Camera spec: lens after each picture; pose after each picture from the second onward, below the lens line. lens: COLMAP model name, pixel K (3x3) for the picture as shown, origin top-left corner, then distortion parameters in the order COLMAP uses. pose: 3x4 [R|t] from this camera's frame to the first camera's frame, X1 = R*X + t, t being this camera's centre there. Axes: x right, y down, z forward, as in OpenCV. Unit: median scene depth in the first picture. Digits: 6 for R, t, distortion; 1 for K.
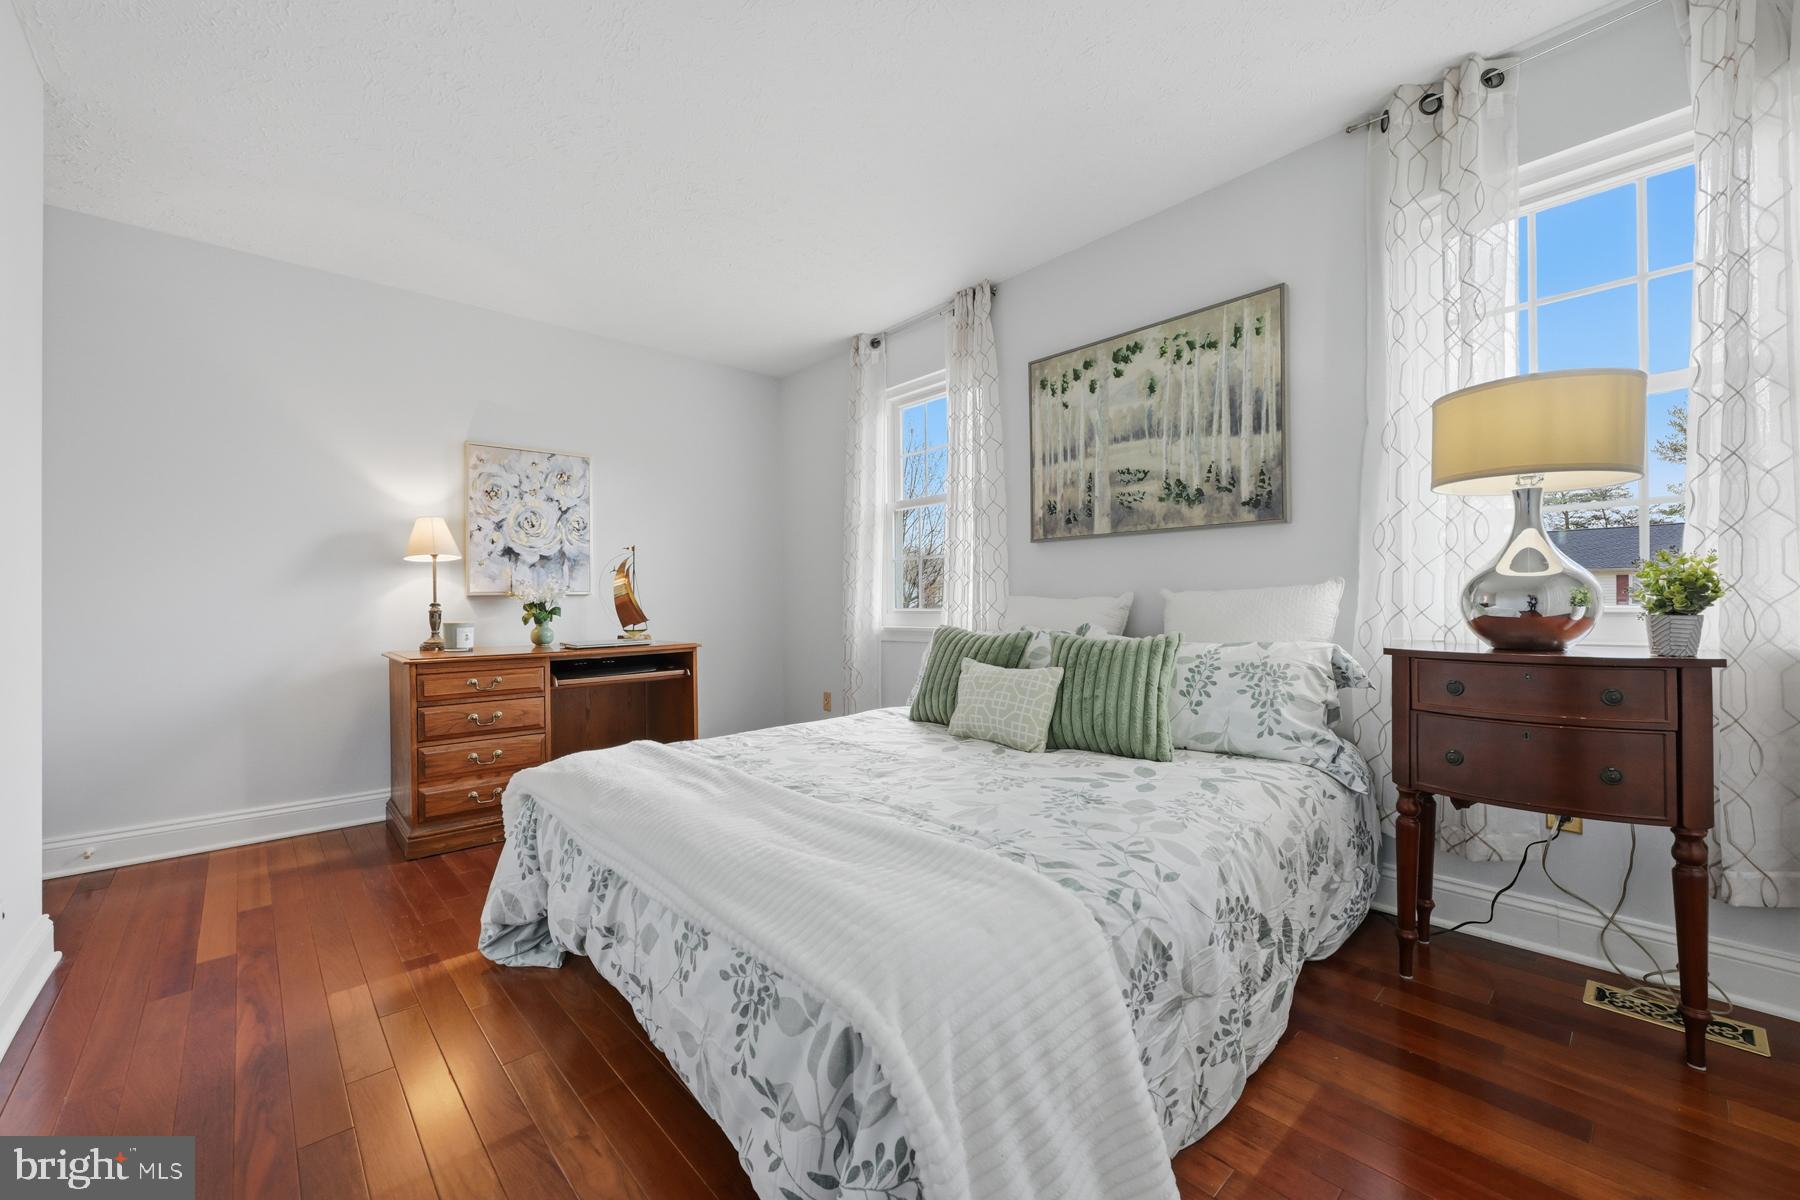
lens RADIAL K [[720.0, 0, 898.8], [0, 720.0, 598.5], [0, 0, 1]] dist [0.000313, -0.000420]
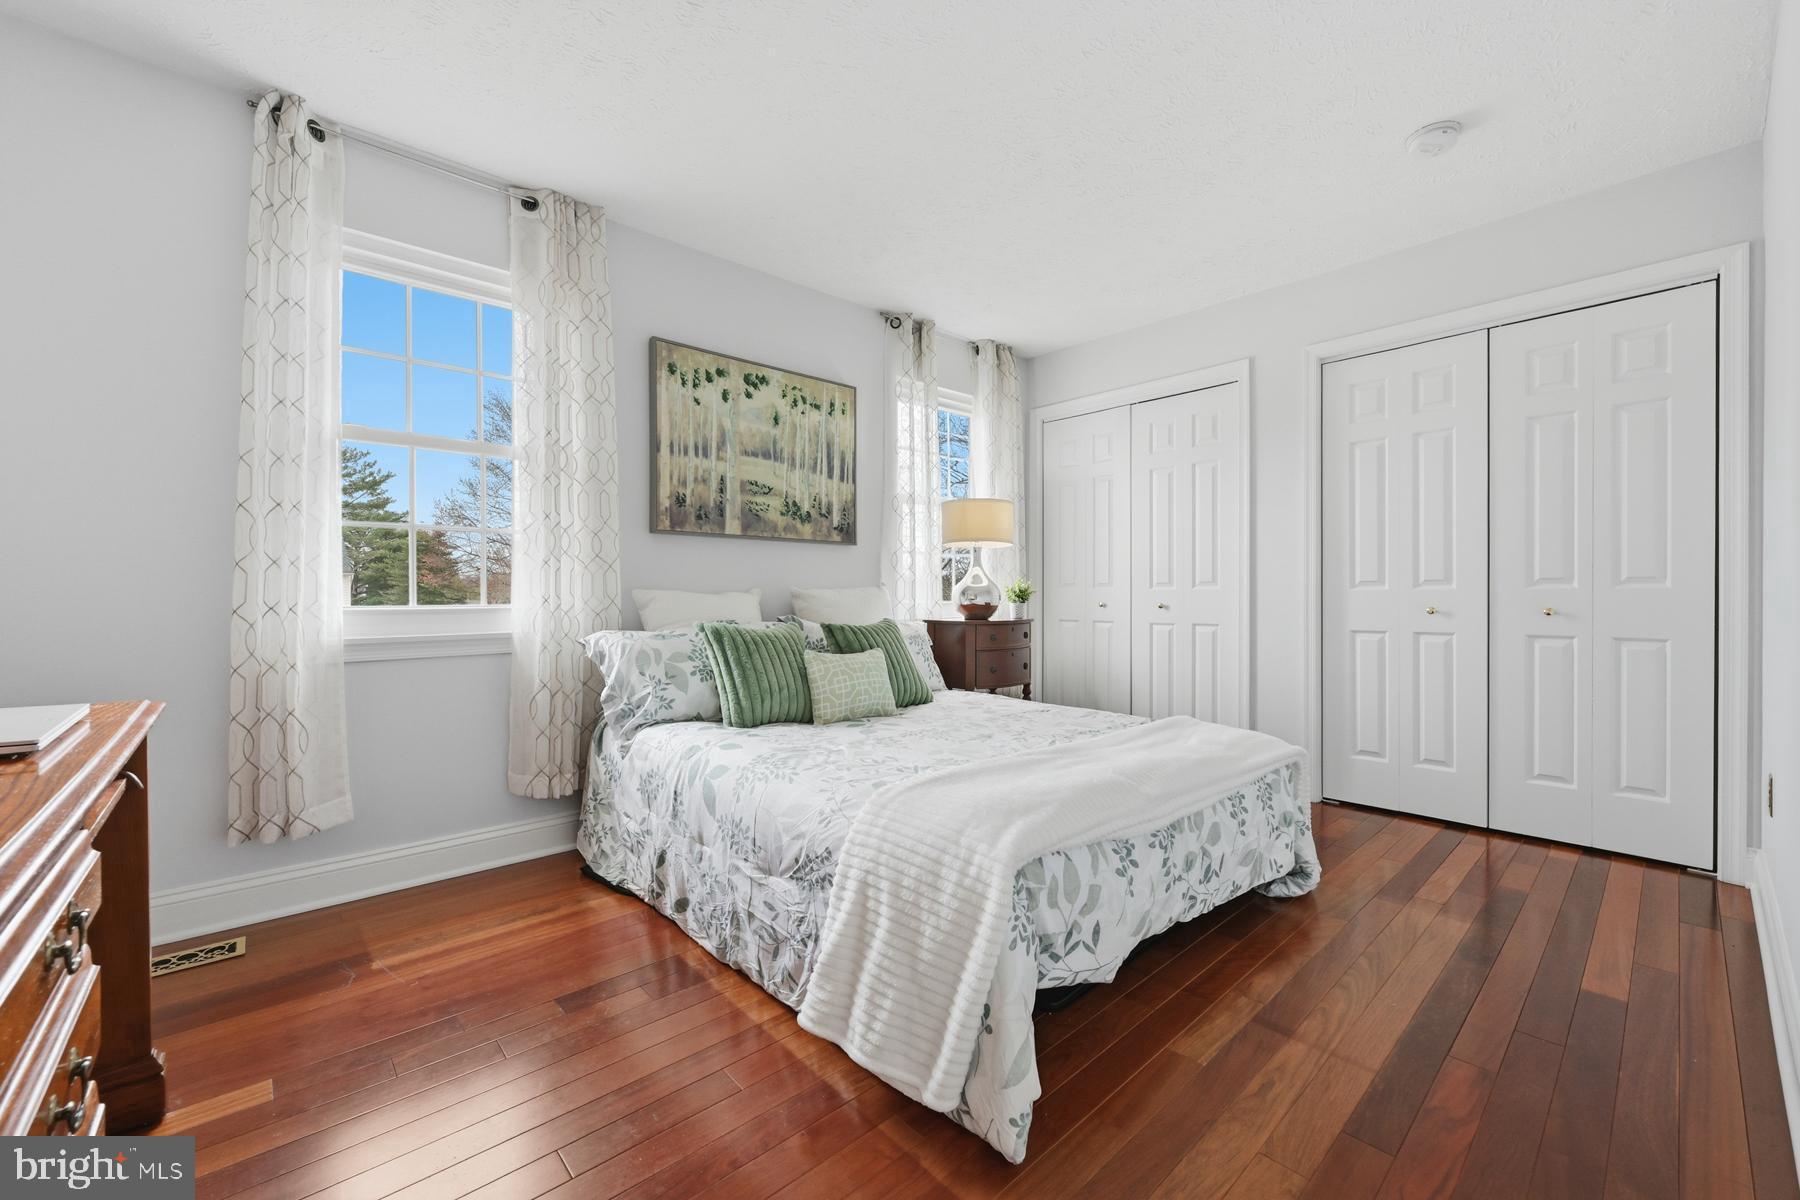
lens RADIAL K [[720.0, 0, 894.4], [0, 720.0, 600.1], [0, 0, 1]] dist [0.000313, -0.000420]
pose [[0.000133, 0.001728, 0.999998, -0.829566], [-0.004880, 0.999987, -0.001727, 0.010391], [-0.999988, -0.004880, 0.000141, 0.775031]]
